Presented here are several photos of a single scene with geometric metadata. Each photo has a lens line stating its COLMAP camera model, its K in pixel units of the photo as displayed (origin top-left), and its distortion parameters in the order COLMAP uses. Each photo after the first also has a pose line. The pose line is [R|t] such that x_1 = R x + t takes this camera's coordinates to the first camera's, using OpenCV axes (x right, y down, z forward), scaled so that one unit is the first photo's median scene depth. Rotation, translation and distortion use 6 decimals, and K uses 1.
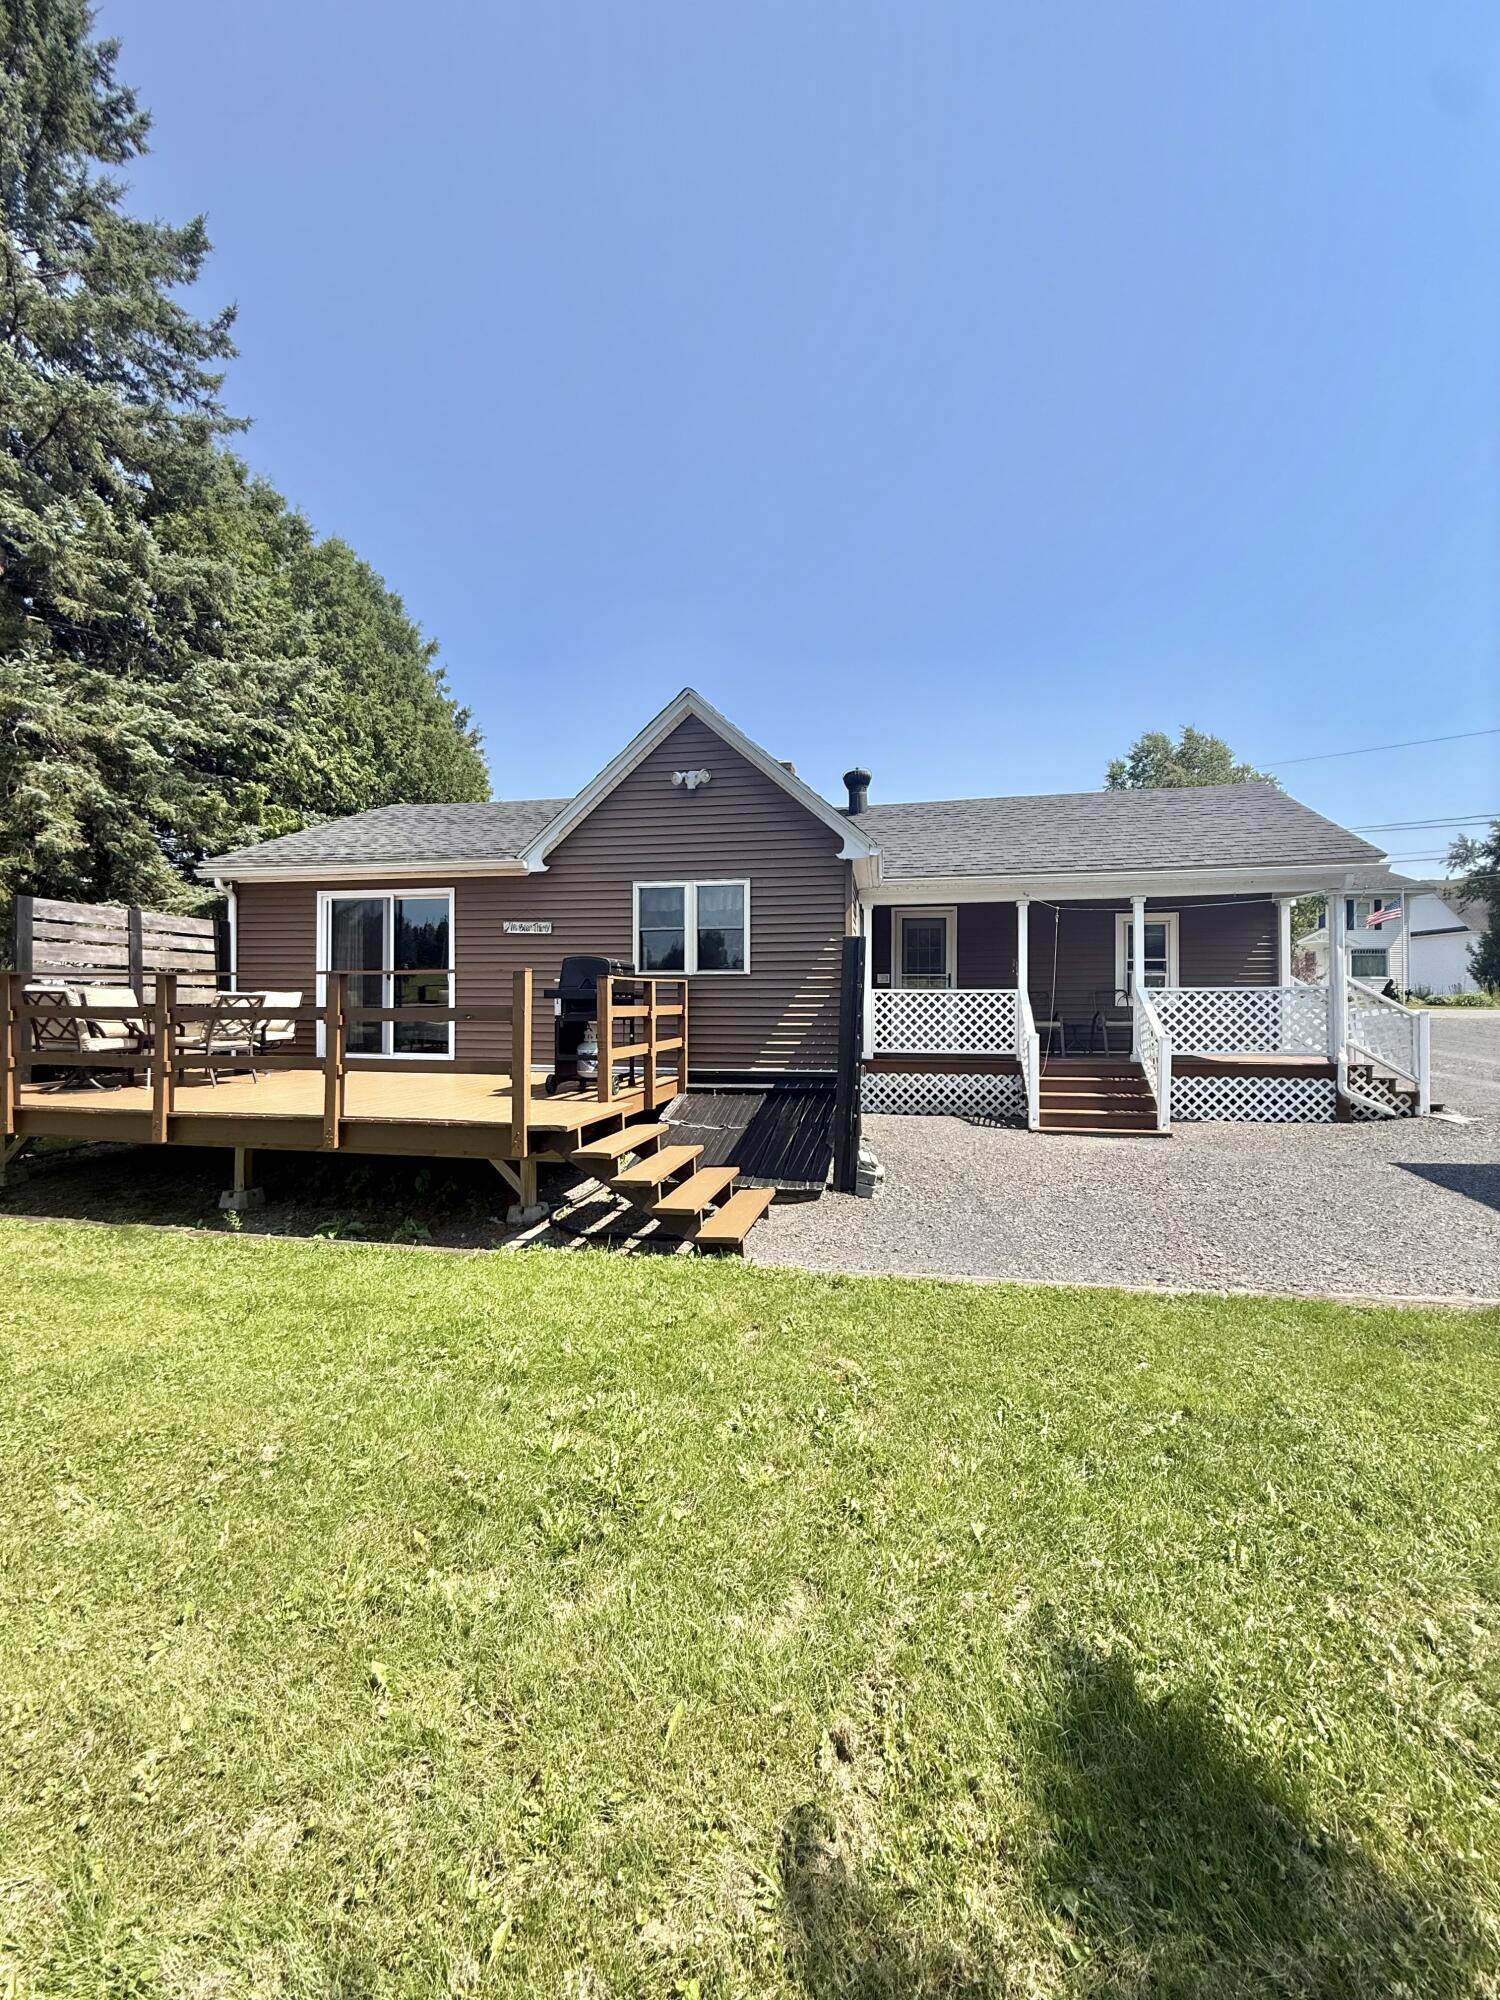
lens RADIAL K [[800.4, 0, 750.0], [0, 800.4, 1000.0], [0, 0, 1]] dist [0.002189, -0.000612]
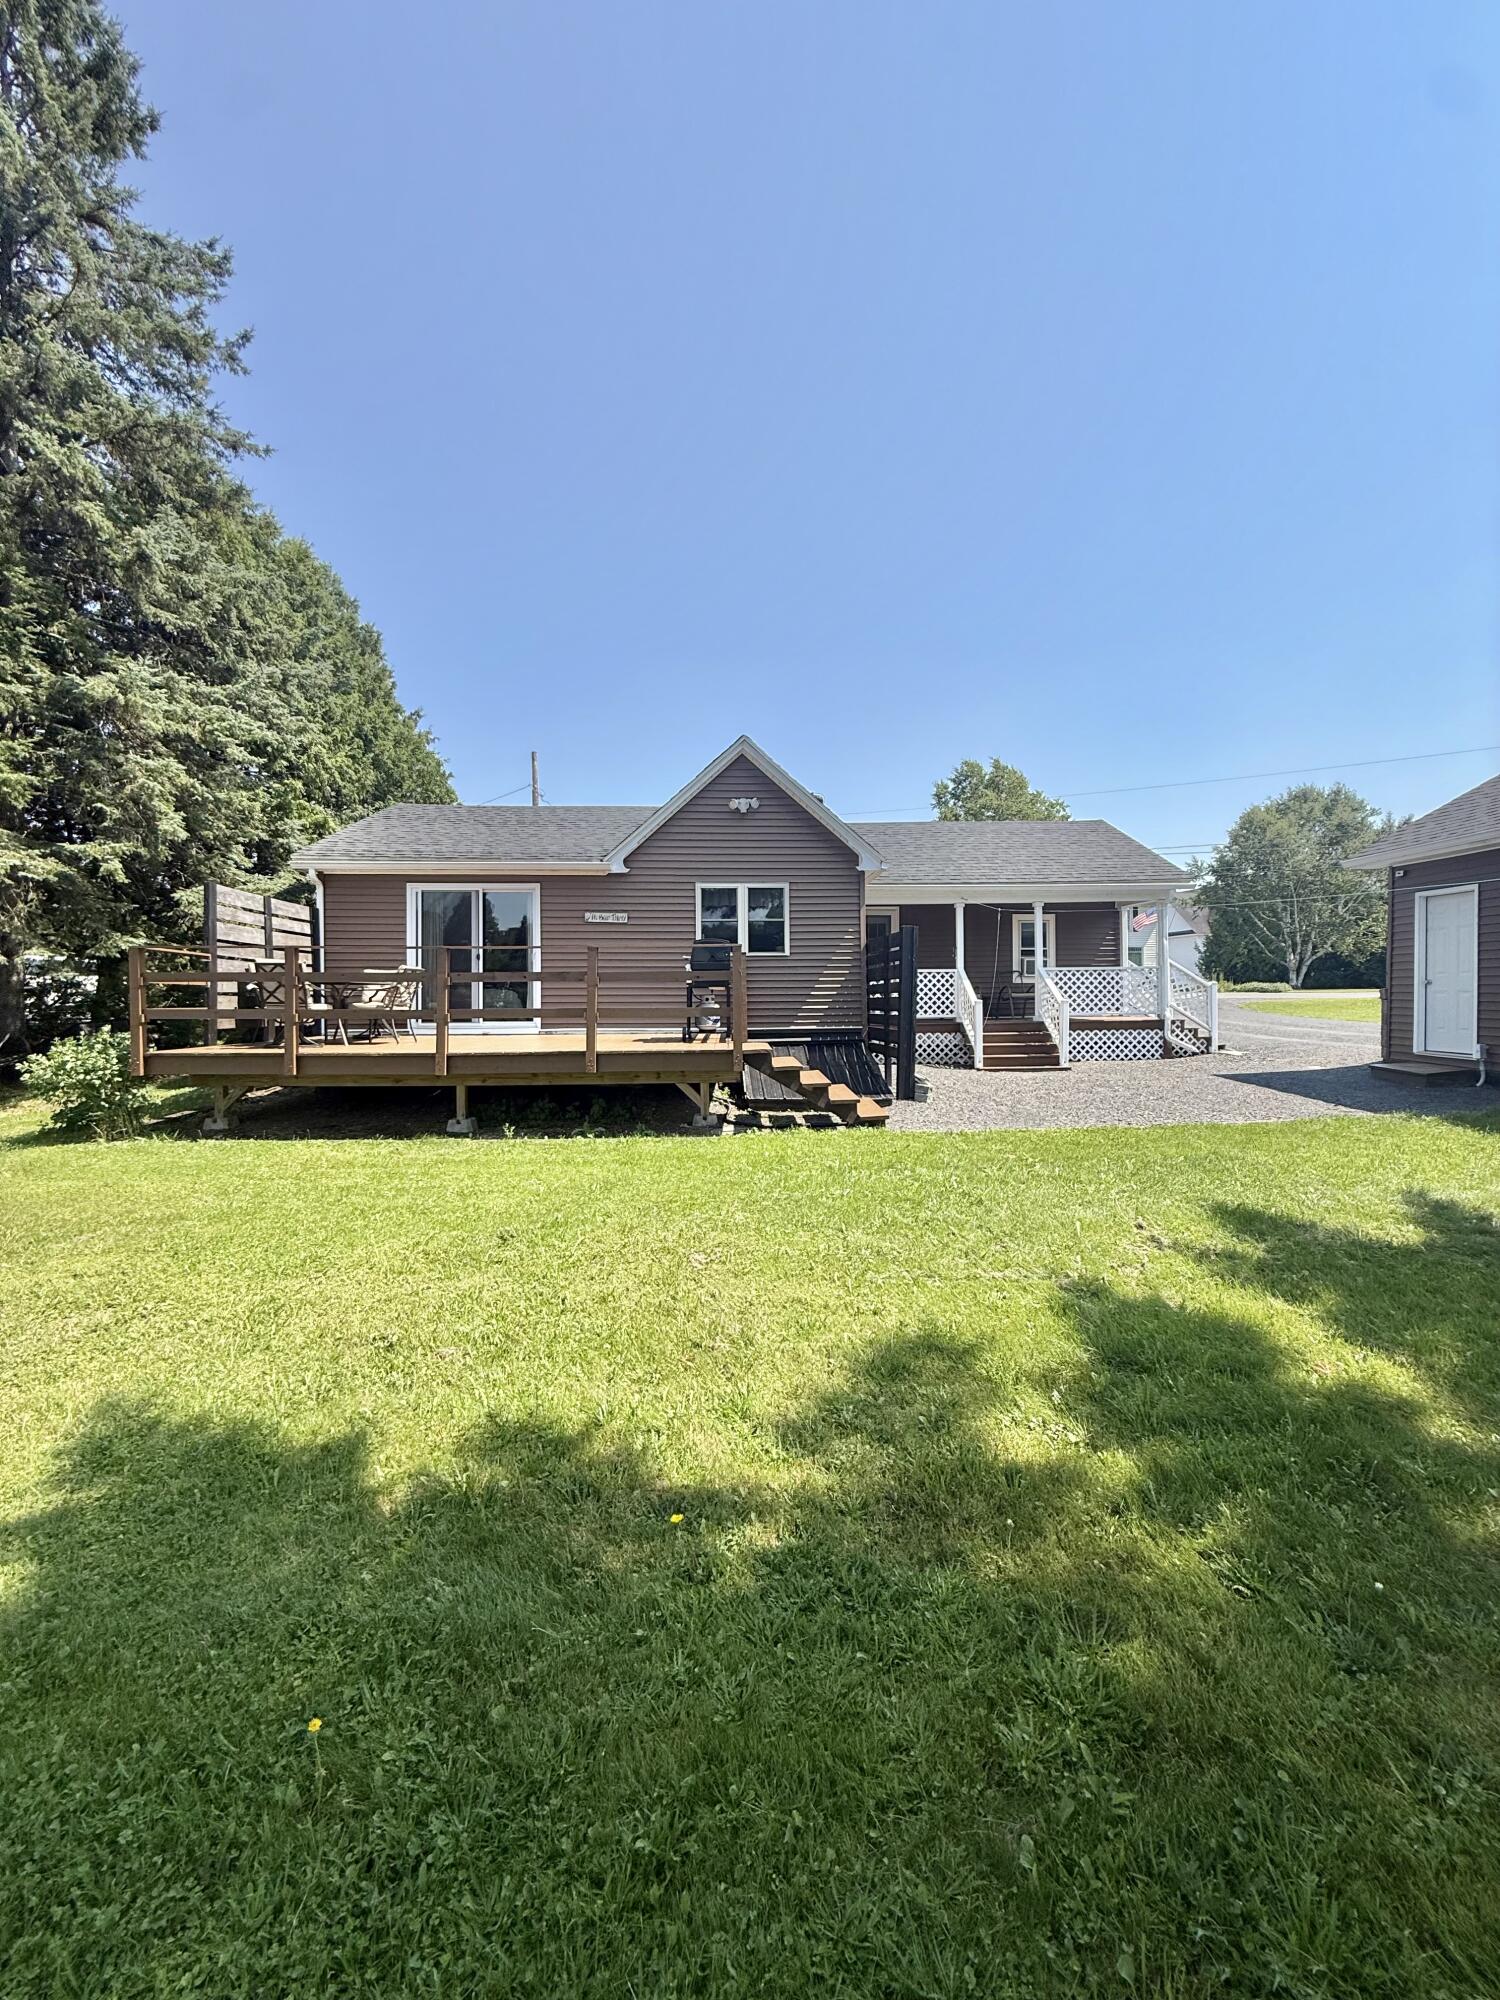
lens RADIAL K [[800.4, 0, 750.0], [0, 800.4, 1000.0], [0, 0, 1]] dist [0.002189, -0.000612]
pose [[0.972400, -0.008594, 0.233161, -0.343412], [0.007934, 0.999961, 0.003767, 0.033172], [-0.233184, -0.001814, 0.972431, -0.246805]]
